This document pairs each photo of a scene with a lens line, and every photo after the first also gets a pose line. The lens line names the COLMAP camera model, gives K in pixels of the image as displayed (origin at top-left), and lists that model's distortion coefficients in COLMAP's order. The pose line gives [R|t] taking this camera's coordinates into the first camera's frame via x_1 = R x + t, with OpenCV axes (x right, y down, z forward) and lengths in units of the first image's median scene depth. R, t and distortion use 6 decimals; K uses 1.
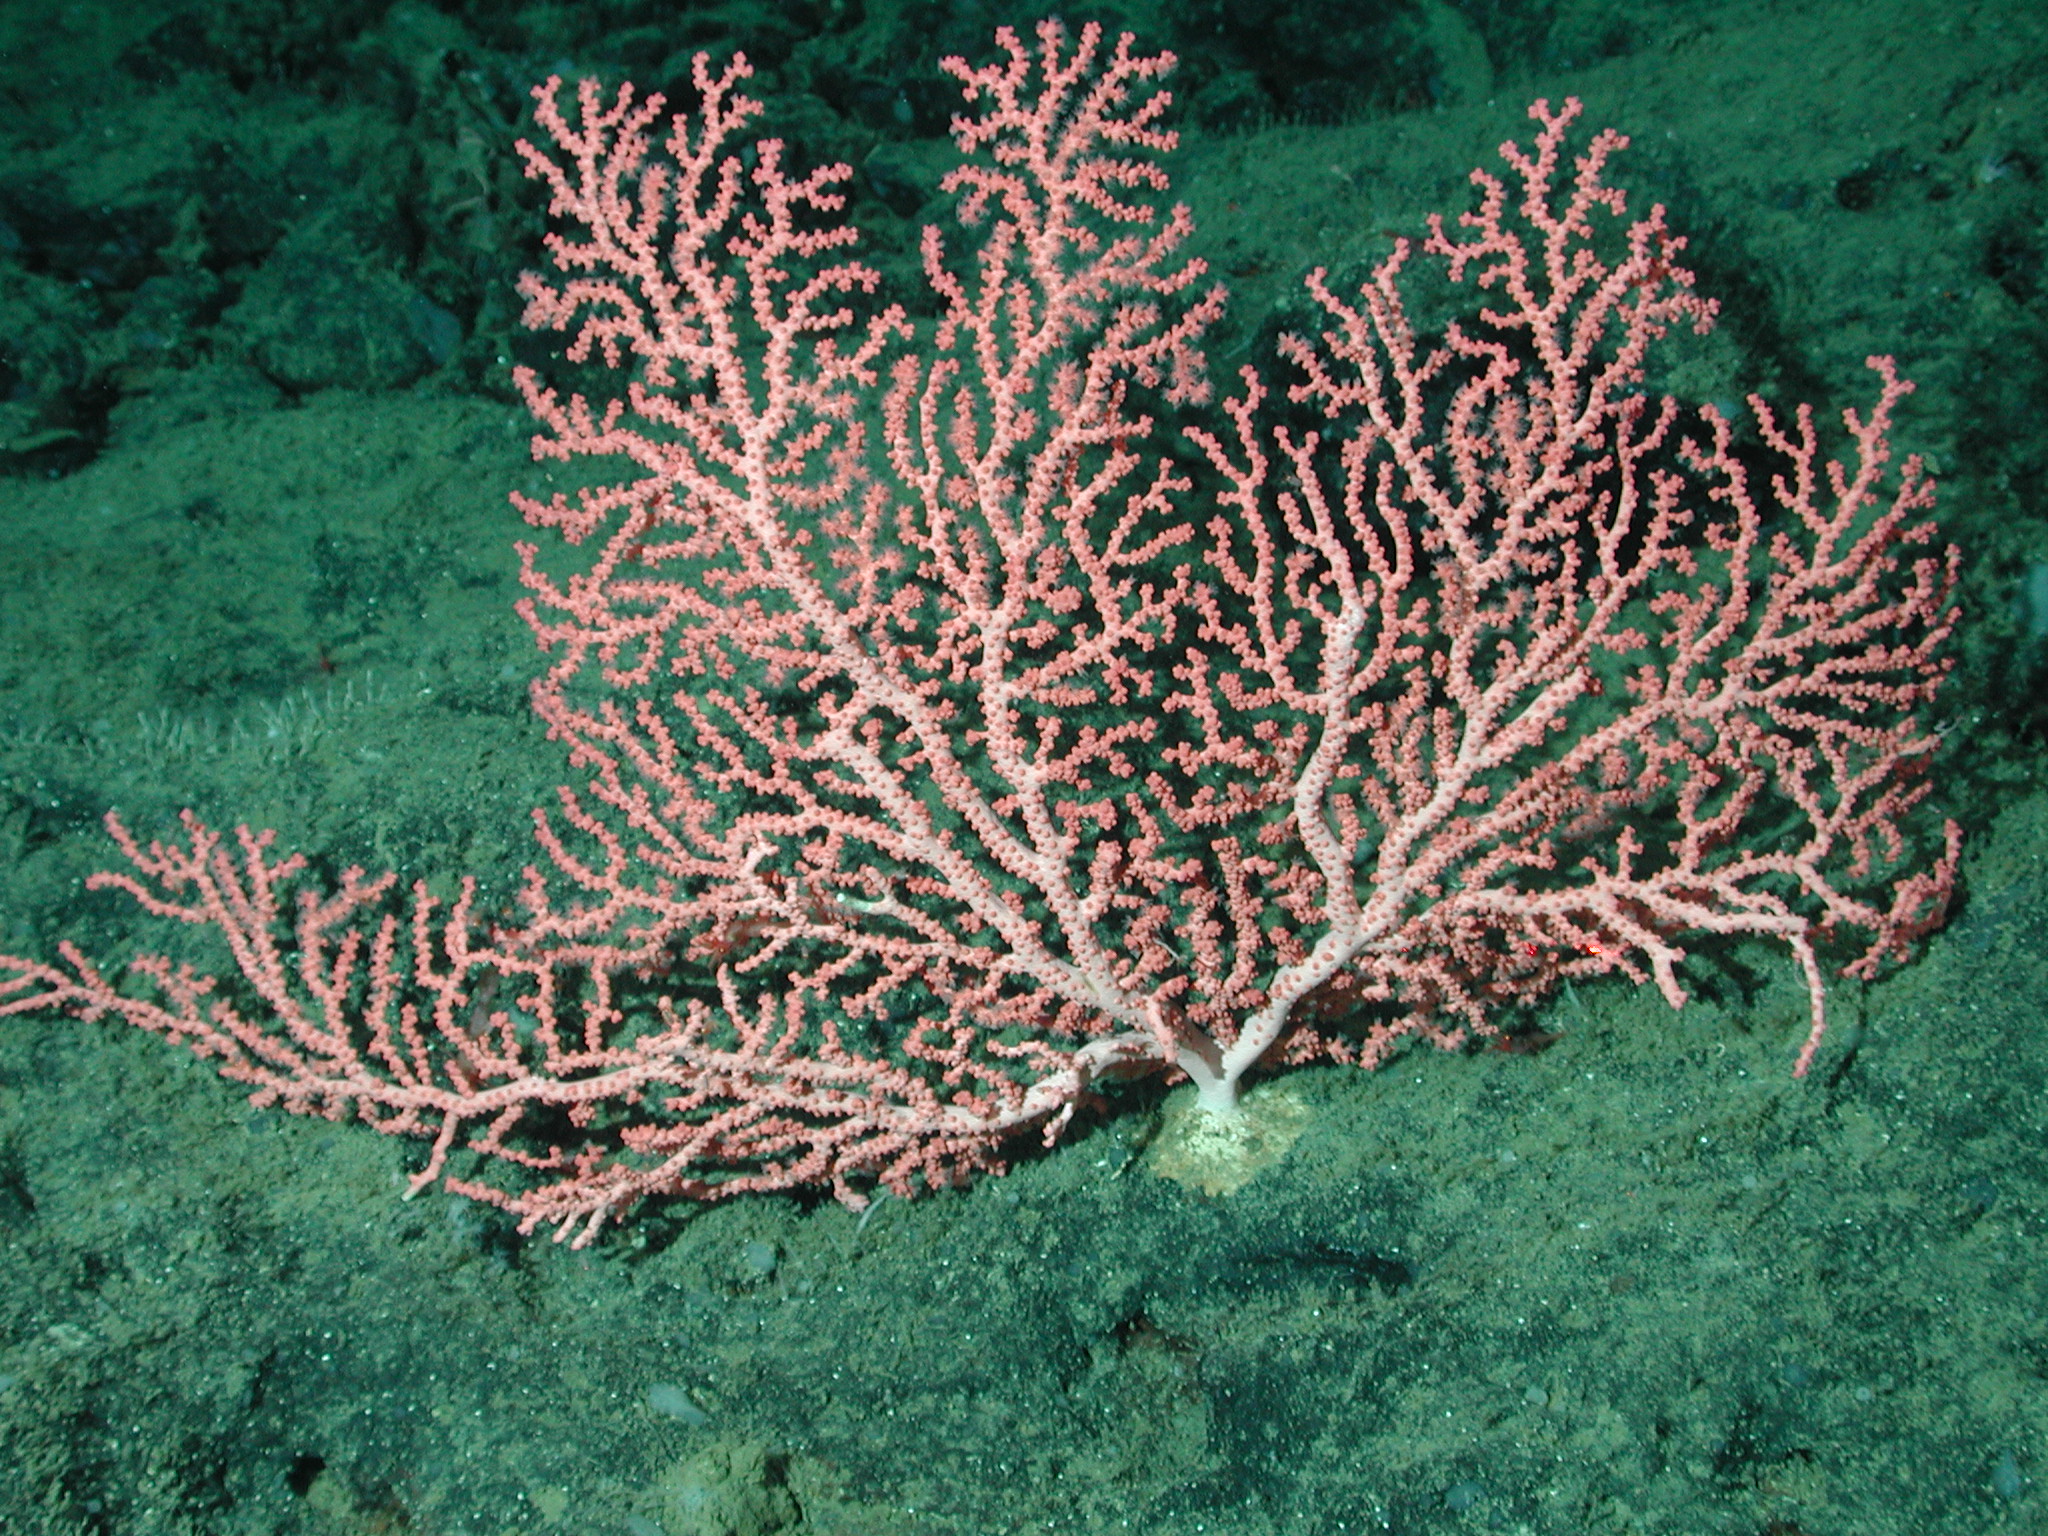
lens RADIAL K [[4412.0, 0, 1037.5], [0, 4412.0, 786.5], [0, 0, 1]] dist [0.269603, 0.000000]
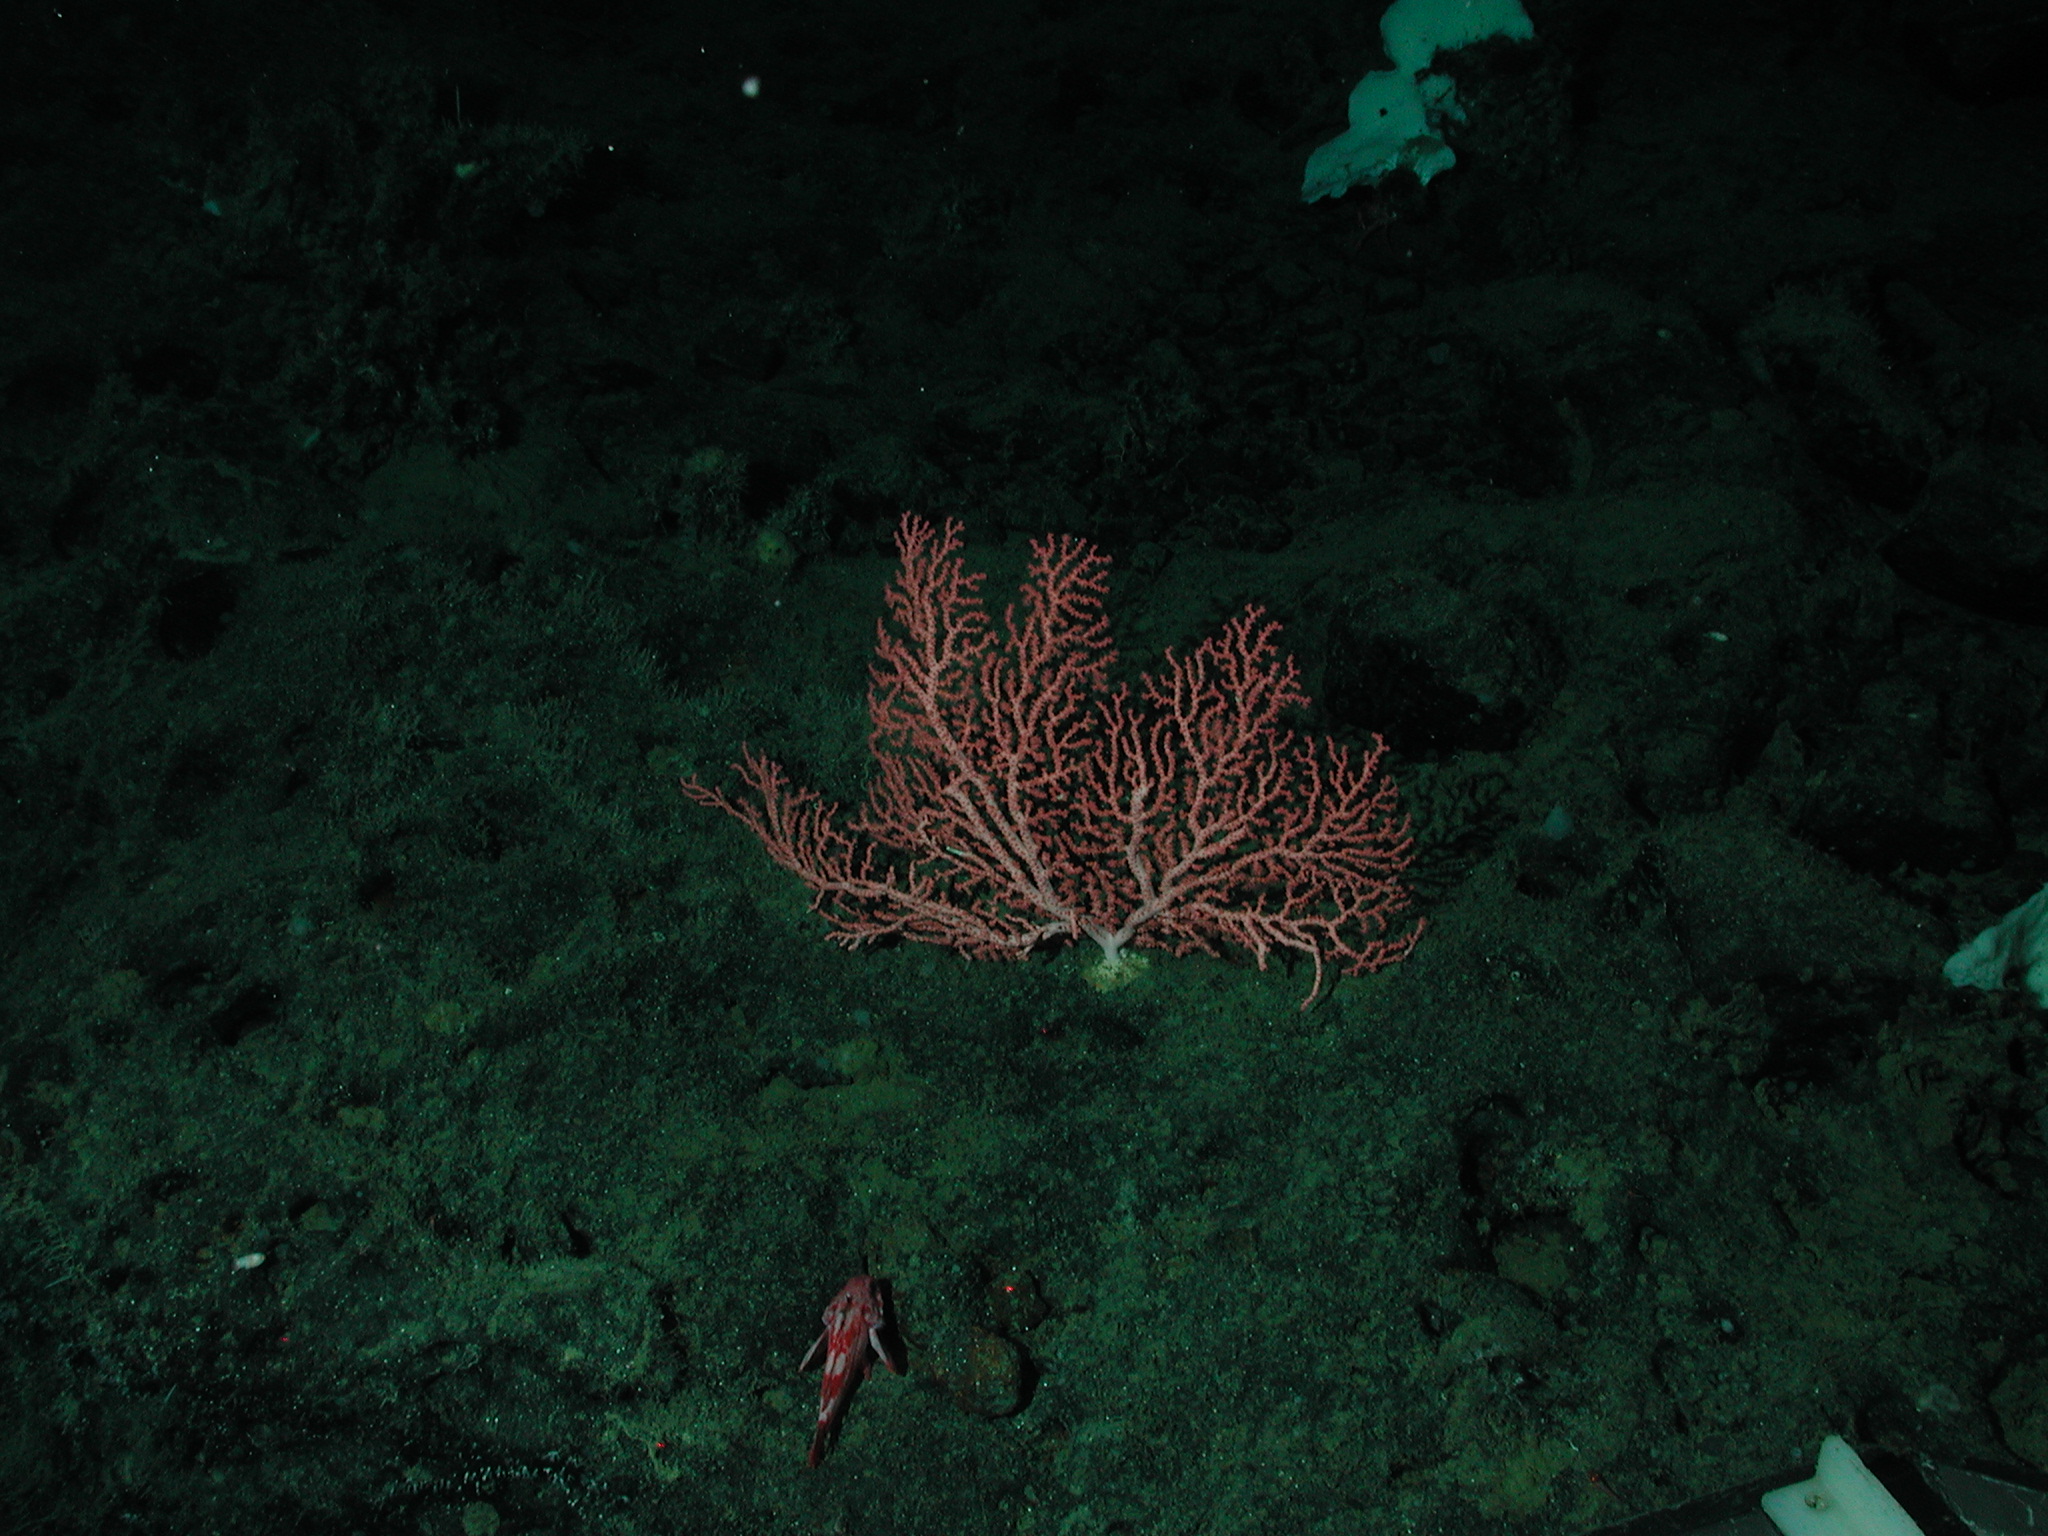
lens RADIAL K [[2365.9, 0, 1028.1], [0, 2365.9, 783.8], [0, 0, 1]] dist [-0.053328, 0.000000]
pose [[0.908057, 0.230411, -0.349776, 0.468019], [-0.186975, 0.970260, 0.153740, -0.230085], [0.374797, -0.074205, 0.924132, -0.244260]]
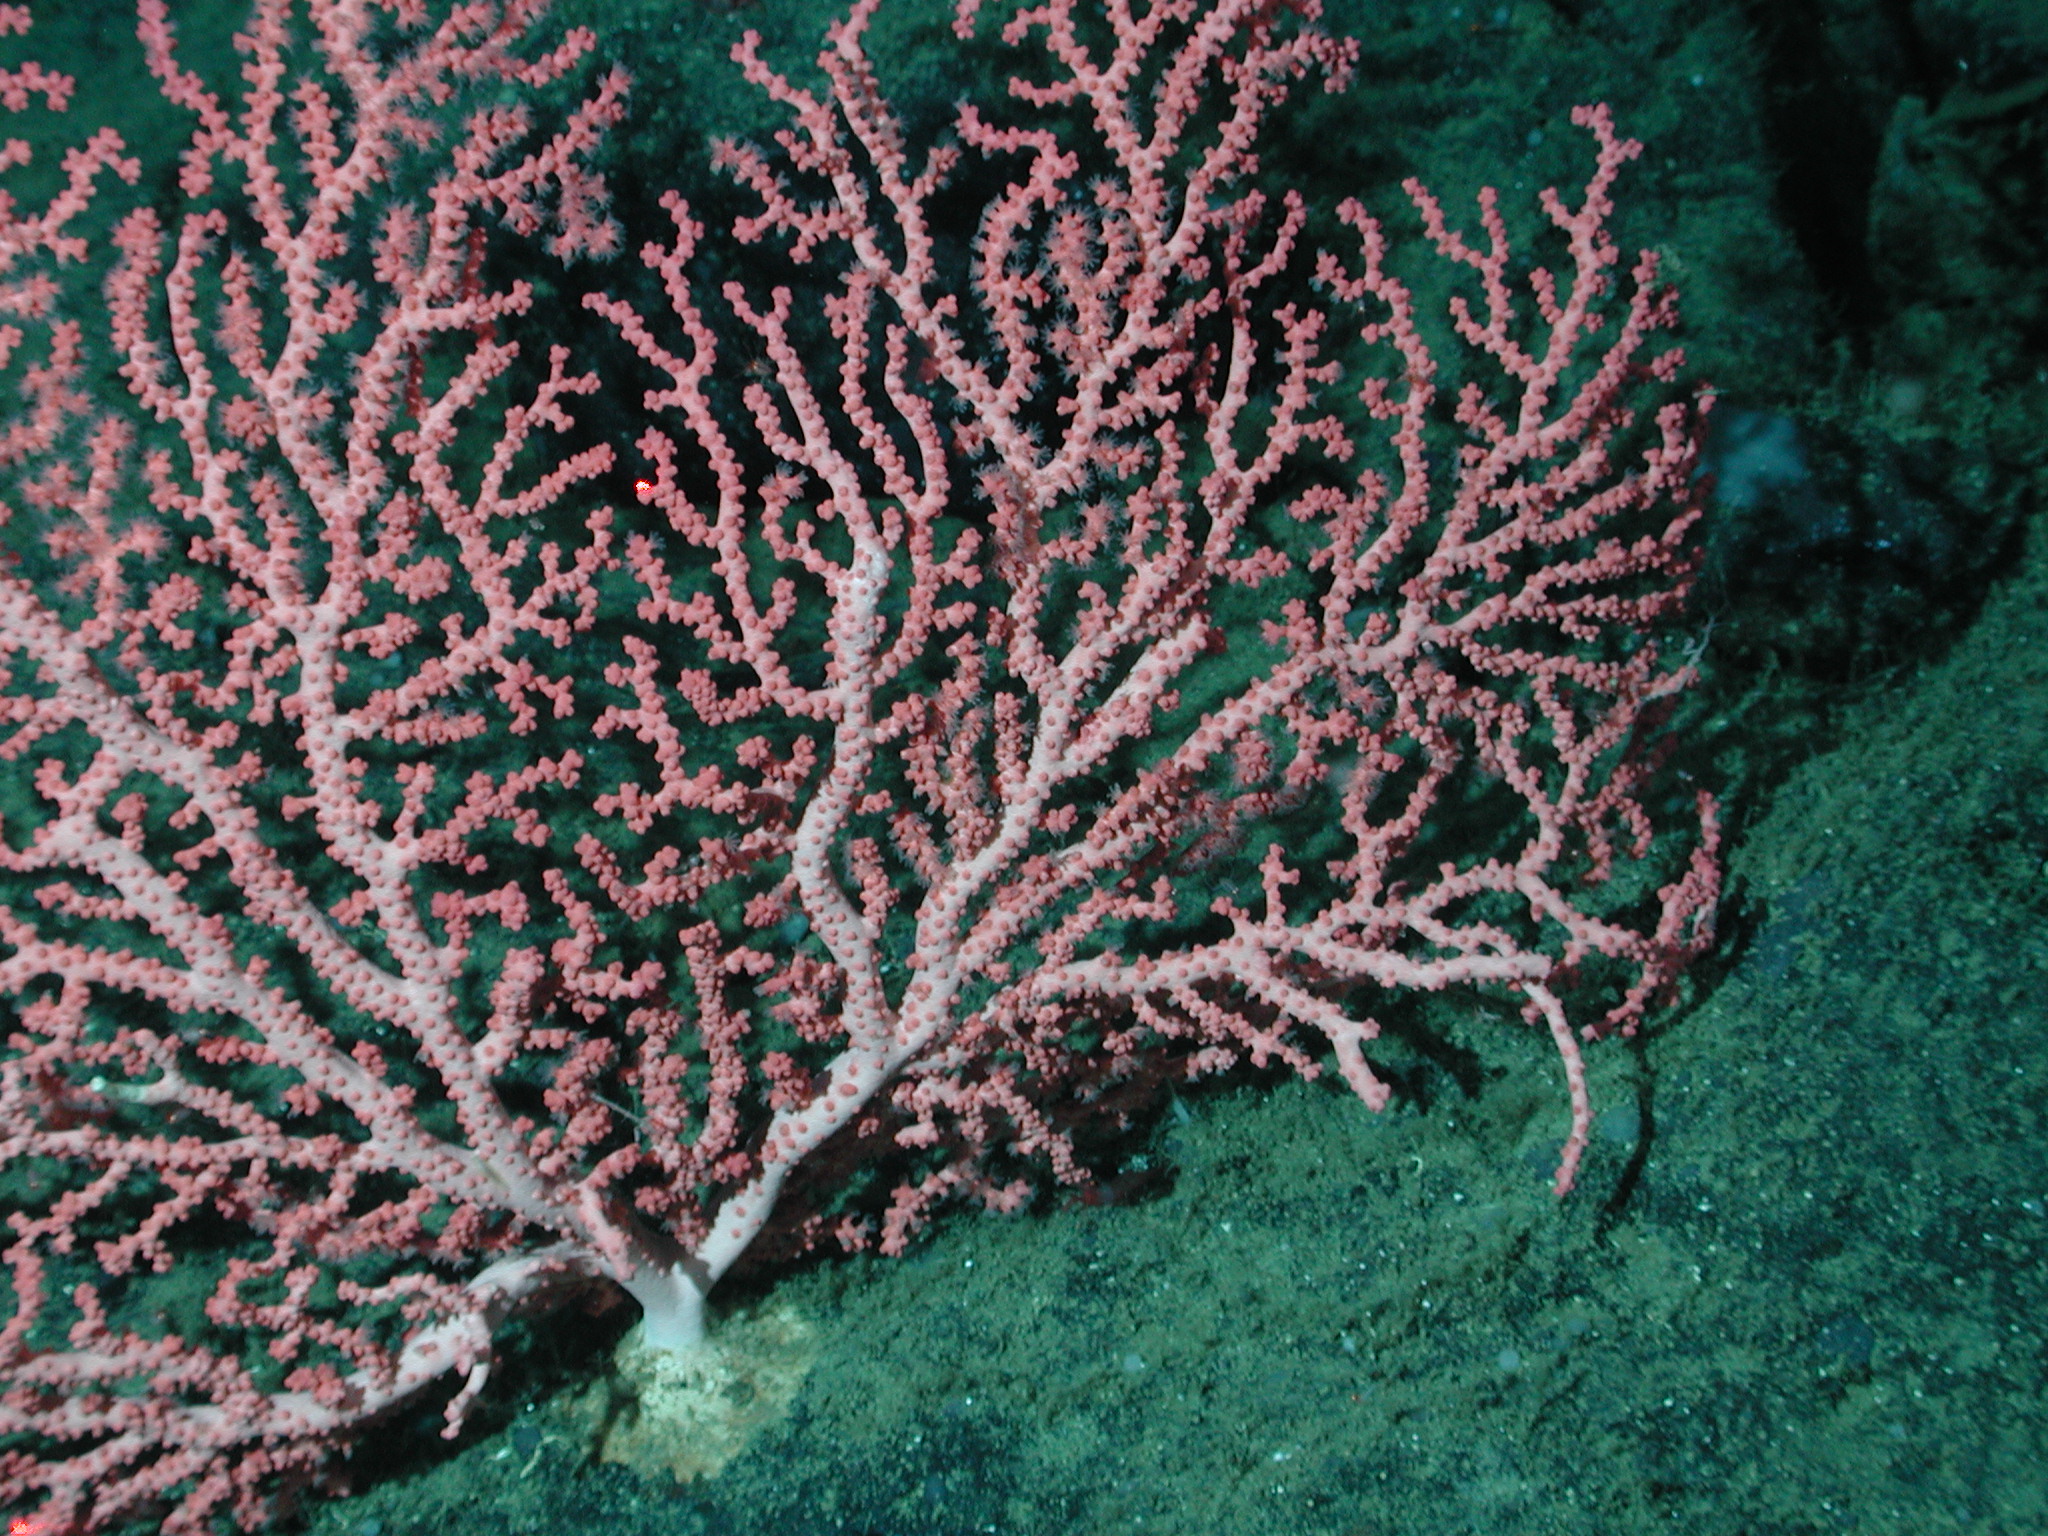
lens RADIAL K [[6546.2, 0, 1039.2], [0, 6546.2, 788.7], [0, 0, 1]] dist [0.917904, 0.000000]
pose [[0.973607, -0.097538, 0.206339, -0.105902], [0.098613, 0.995113, 0.005092, -0.008063], [-0.205827, 0.015390, 0.978467, 0.047890]]
